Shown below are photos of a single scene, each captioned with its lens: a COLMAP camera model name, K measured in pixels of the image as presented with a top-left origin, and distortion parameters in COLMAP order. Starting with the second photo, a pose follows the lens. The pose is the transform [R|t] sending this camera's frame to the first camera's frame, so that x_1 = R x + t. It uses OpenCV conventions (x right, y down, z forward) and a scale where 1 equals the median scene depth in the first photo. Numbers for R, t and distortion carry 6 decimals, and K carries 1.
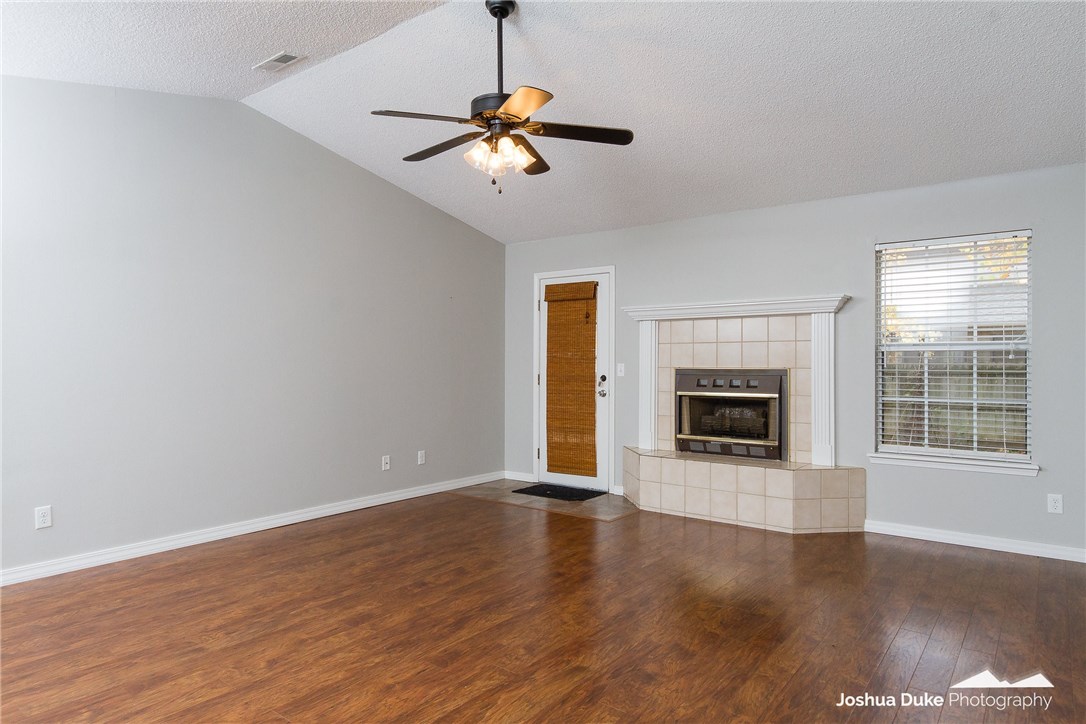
lens RADIAL K [[659.2, 0, 543.0], [0, 659.2, 362.0], [0, 0, 1]] dist [0.003232, 0.000760]
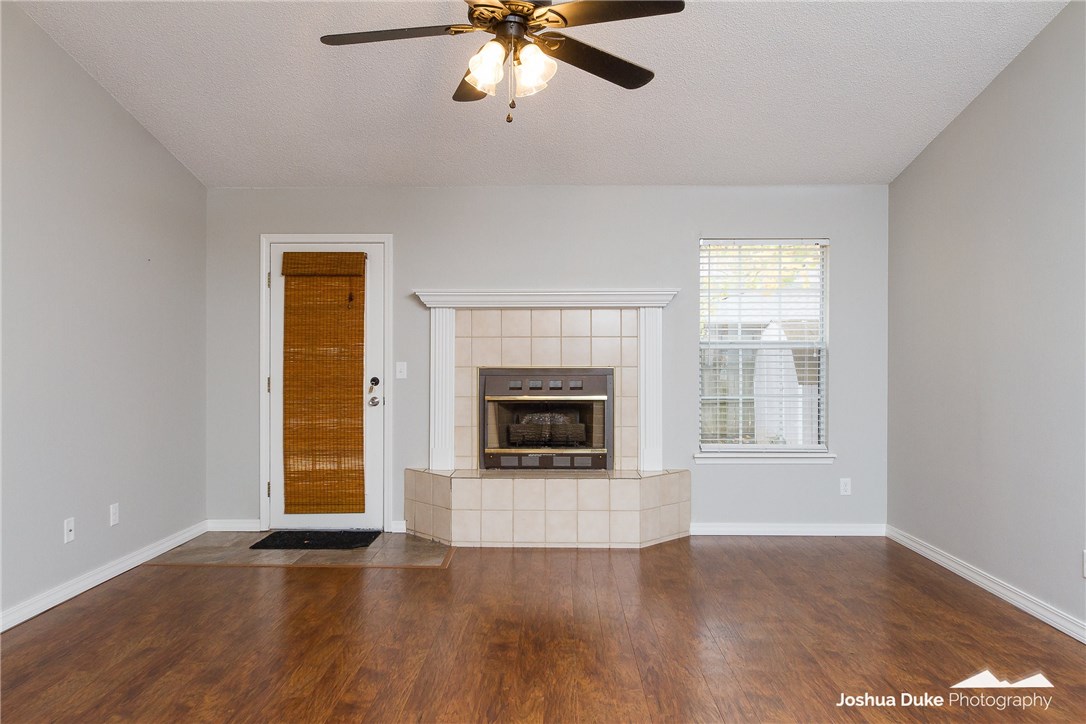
lens RADIAL K [[778.1, 0, 543.0], [0, 778.1, 362.0], [0, 0, 1]] dist [-0.000132, 0.002700]
pose [[0.804980, -0.002875, 0.593295, -0.325936], [0.000210, 0.999990, 0.004562, -0.002120], [-0.593302, -0.003548, 0.804972, 0.188944]]
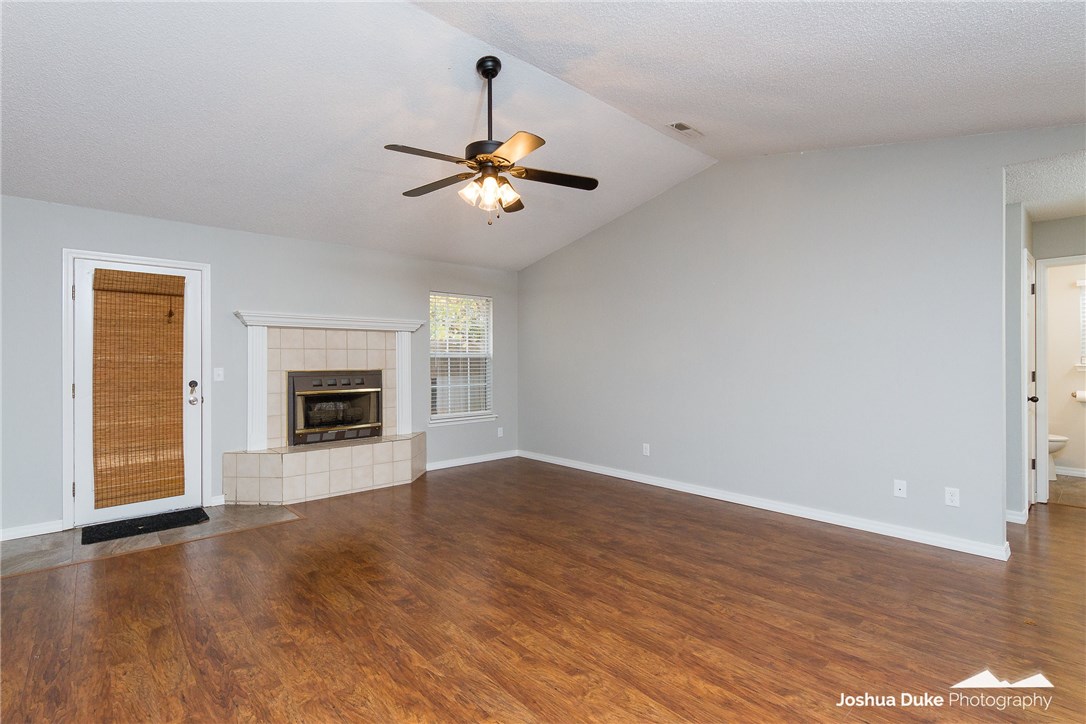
lens RADIAL K [[501.4, 0, 538.4], [0, 501.4, 362.6], [0, 0, 1]] dist [0.003335, 0.000265]
pose [[0.187709, -0.002843, 0.982221, -0.579218], [0.006982, 0.999974, 0.001561, -0.003761], [-0.982200, 0.006565, 0.187724, 0.456679]]
